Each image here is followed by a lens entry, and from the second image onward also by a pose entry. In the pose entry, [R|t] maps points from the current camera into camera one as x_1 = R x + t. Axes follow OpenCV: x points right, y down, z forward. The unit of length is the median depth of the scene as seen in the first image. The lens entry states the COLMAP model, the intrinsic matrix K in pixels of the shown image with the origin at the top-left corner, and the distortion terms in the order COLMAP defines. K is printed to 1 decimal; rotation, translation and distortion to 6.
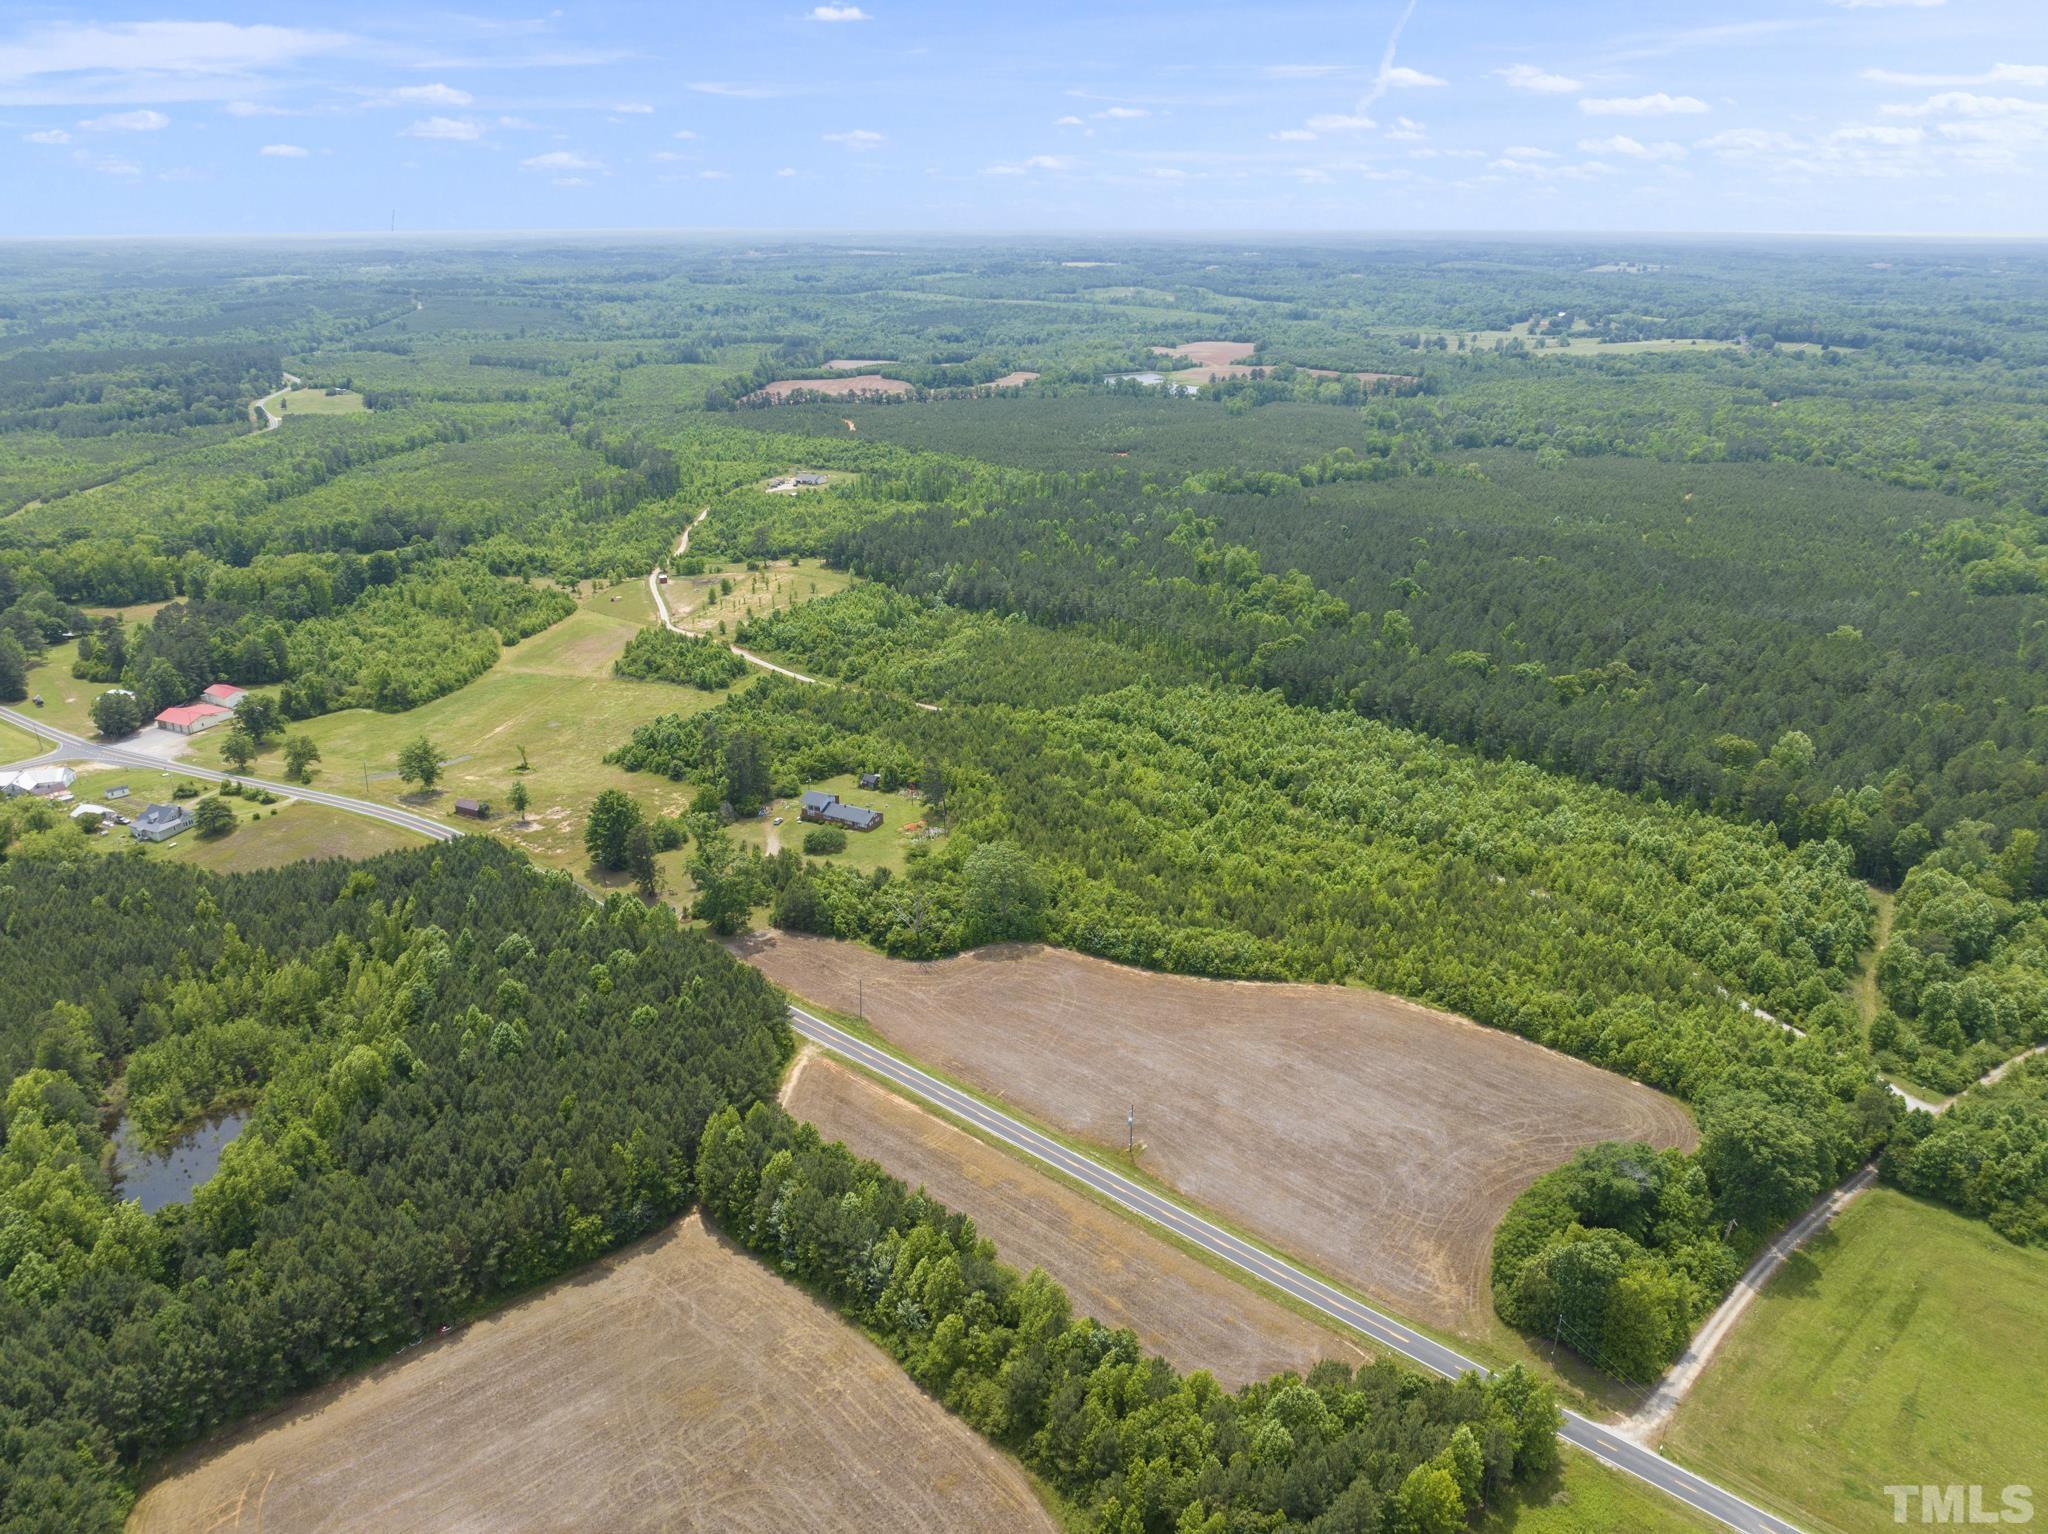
lens RADIAL K [[1435.3, 0, 1030.4], [0, 1435.3, 765.8], [0, 0, 1]] dist [-0.034232, -0.008339]
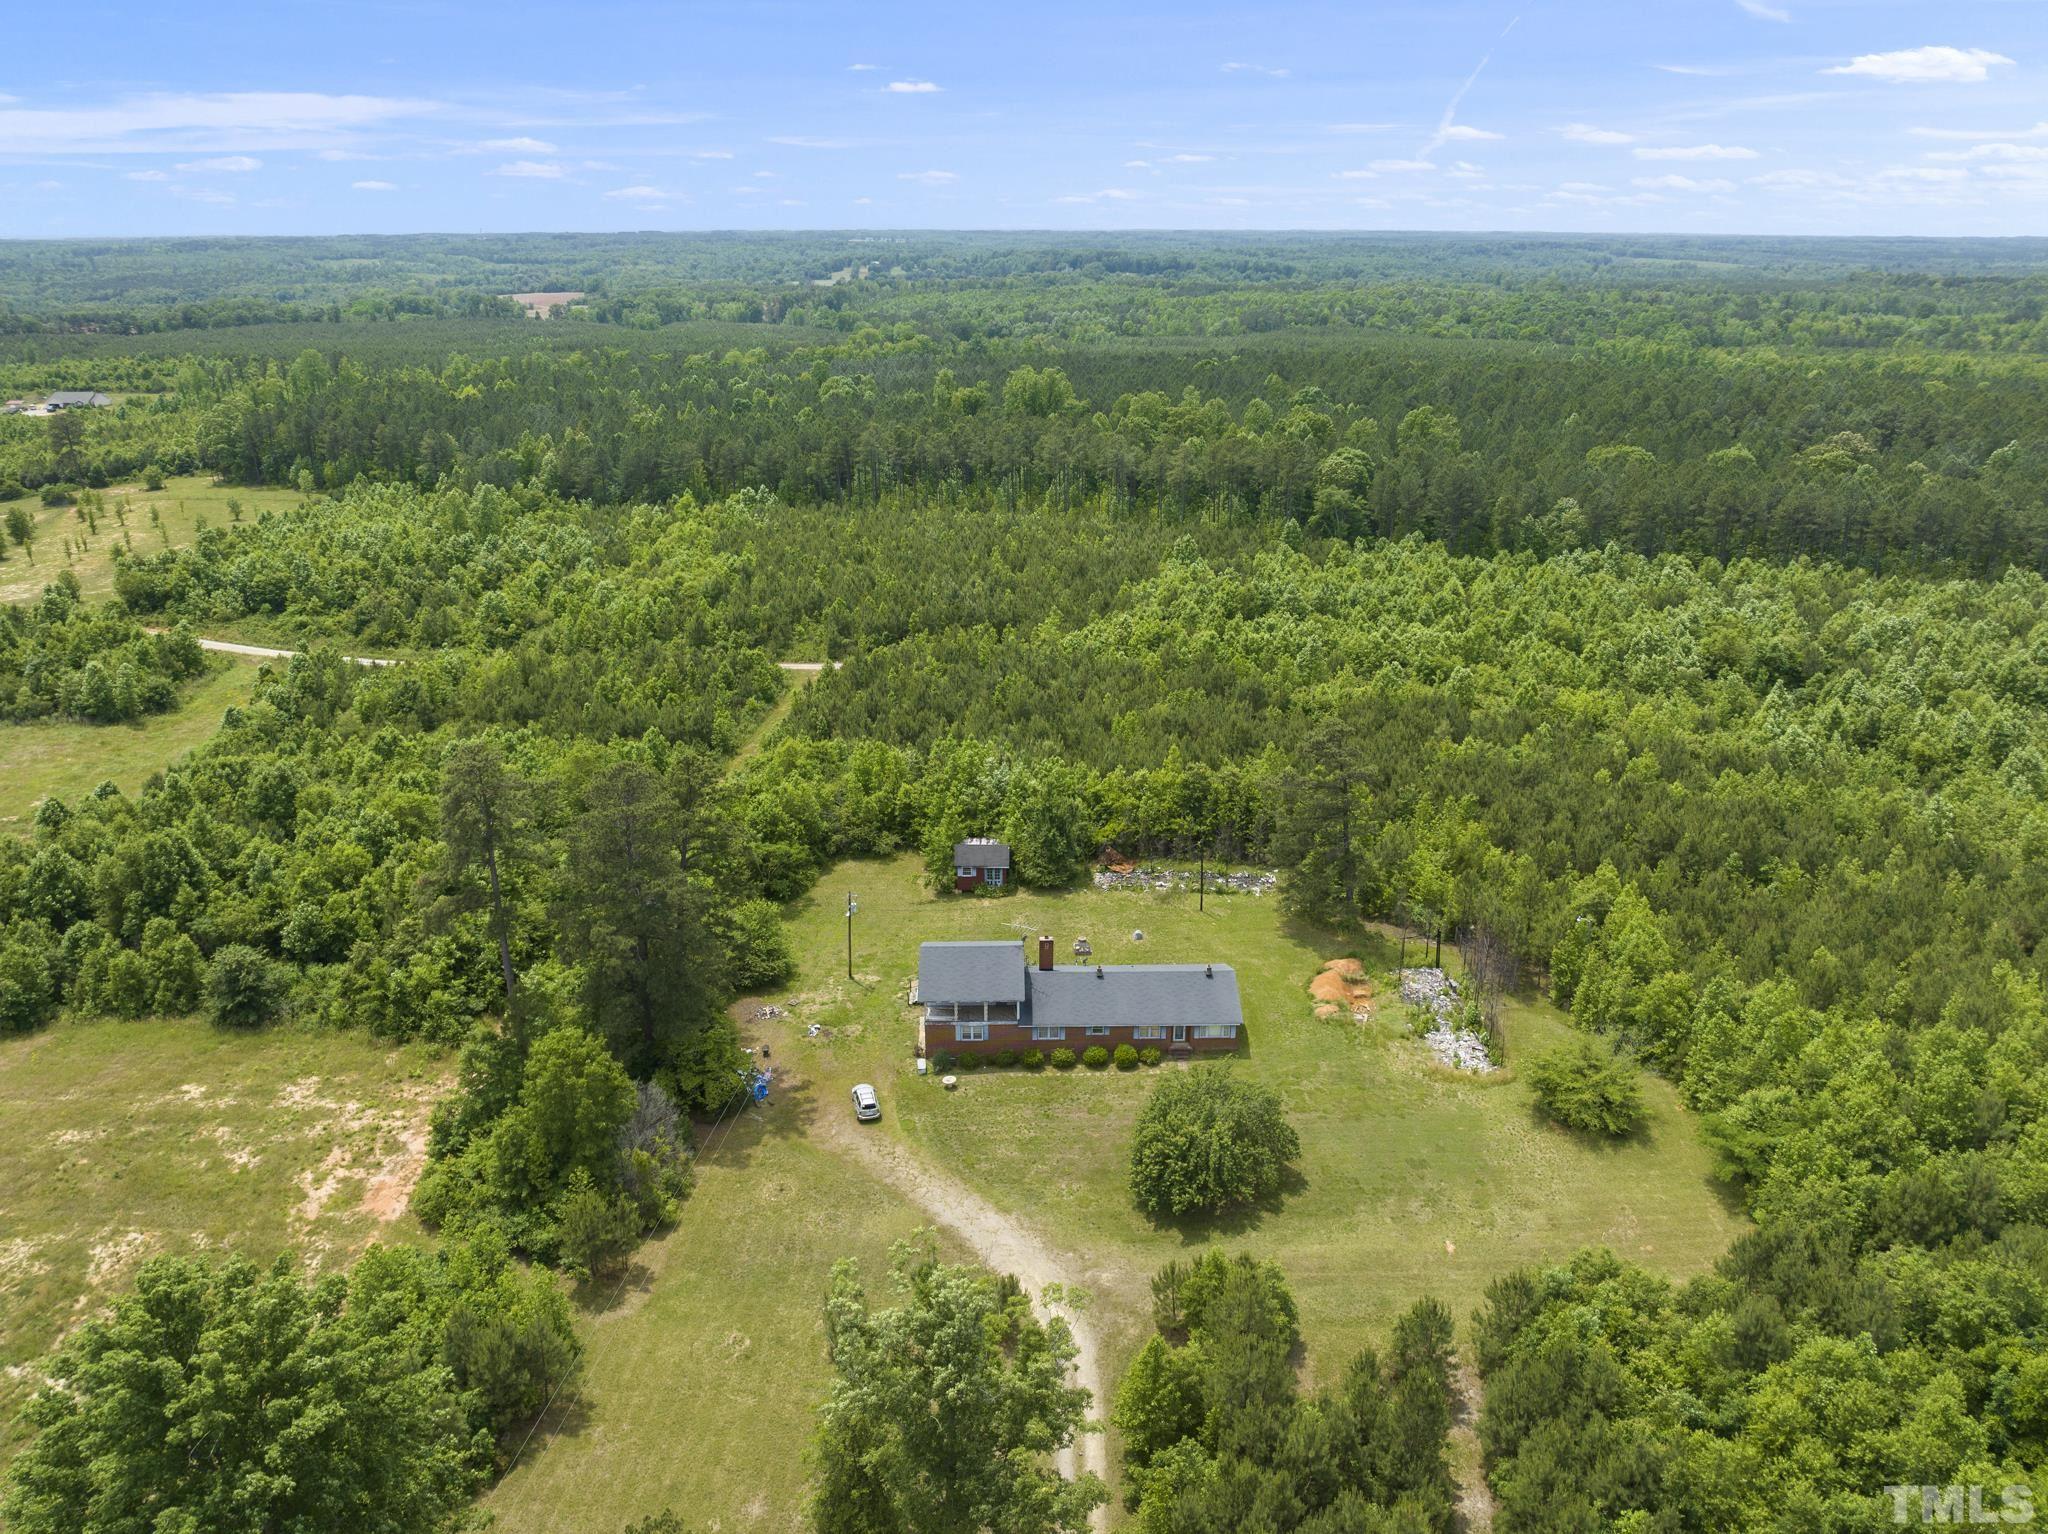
lens RADIAL K [[1435.3, 0, 1030.4], [0, 1435.3, 765.8], [0, 0, 1]] dist [-0.034232, -0.008339]
pose [[0.870741, -0.175412, 0.459391, -0.203603], [0.177006, 0.983397, 0.039995, -0.017367], [-0.458779, 0.046490, 0.887333, 0.623229]]
